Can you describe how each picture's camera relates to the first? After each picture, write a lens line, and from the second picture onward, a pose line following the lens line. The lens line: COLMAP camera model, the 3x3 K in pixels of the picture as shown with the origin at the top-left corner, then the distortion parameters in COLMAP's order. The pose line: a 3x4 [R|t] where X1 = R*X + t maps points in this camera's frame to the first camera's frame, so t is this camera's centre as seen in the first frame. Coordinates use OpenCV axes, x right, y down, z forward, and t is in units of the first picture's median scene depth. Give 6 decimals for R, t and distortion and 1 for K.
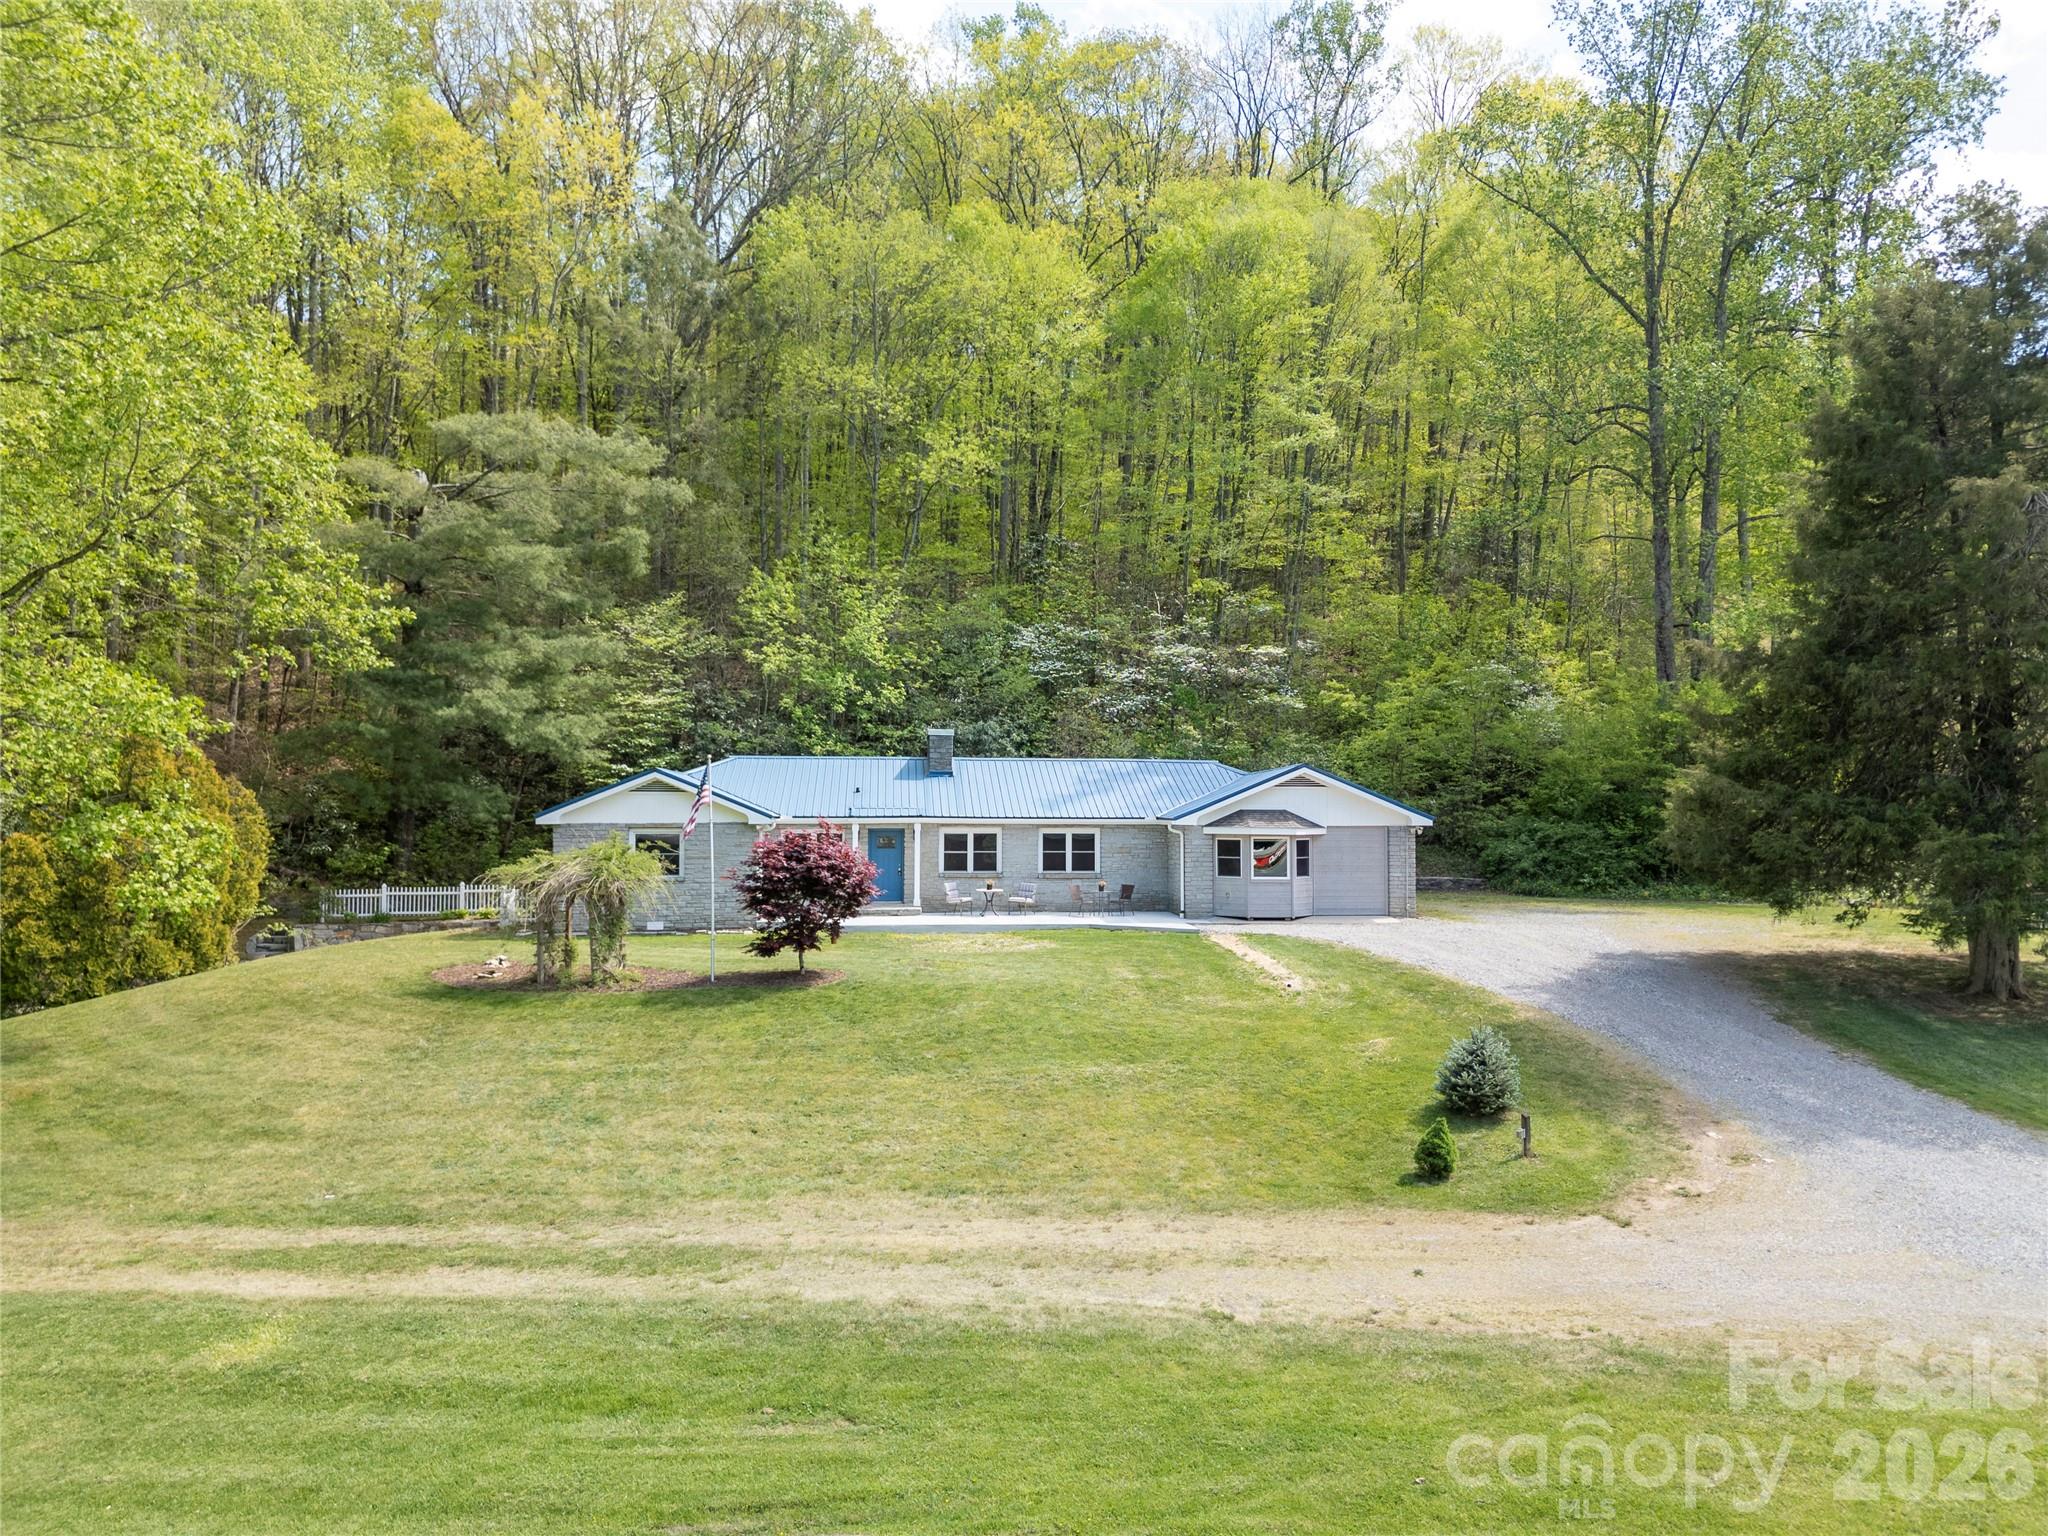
lens RADIAL K [[1459.9, 0, 1021.3], [0, 1459.9, 776.1], [0, 0, 1]] dist [0.081706, -0.074831]
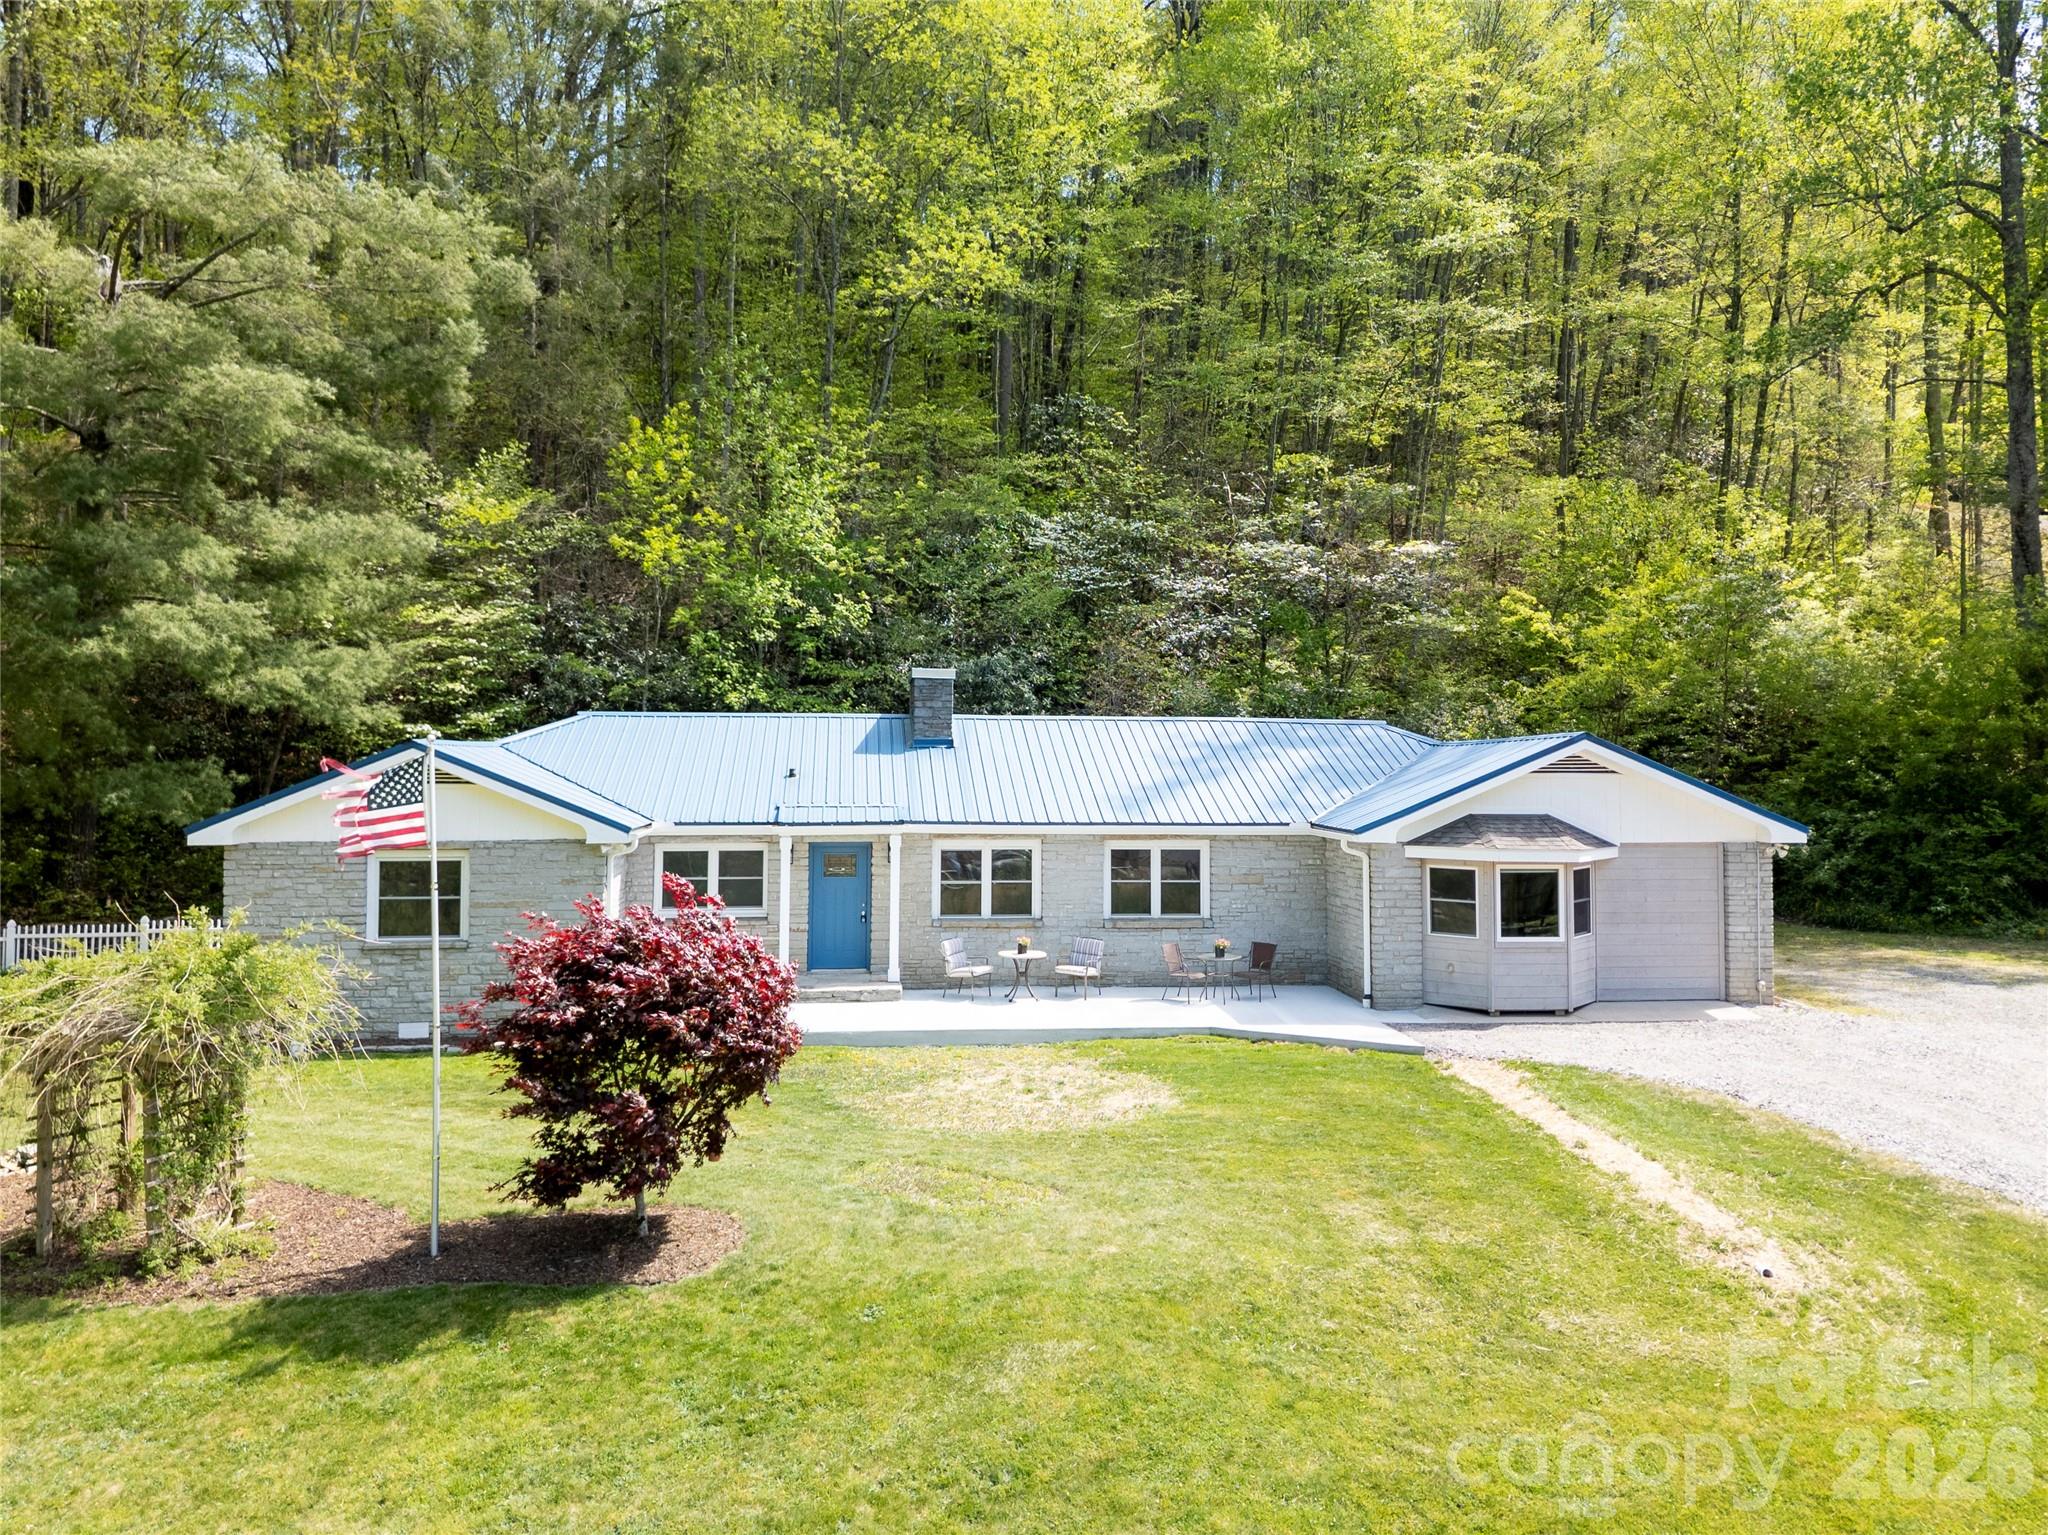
lens RADIAL K [[1509.1, 0, 1019.5], [0, 1509.1, 684.4], [0, 0, 1]] dist [0.026997, 0.000460]
pose [[0.999752, 0.002899, 0.022061, -0.032670], [-0.002561, 0.999879, -0.015338, -0.015922], [-0.022103, 0.015277, 0.999639, 0.375352]]
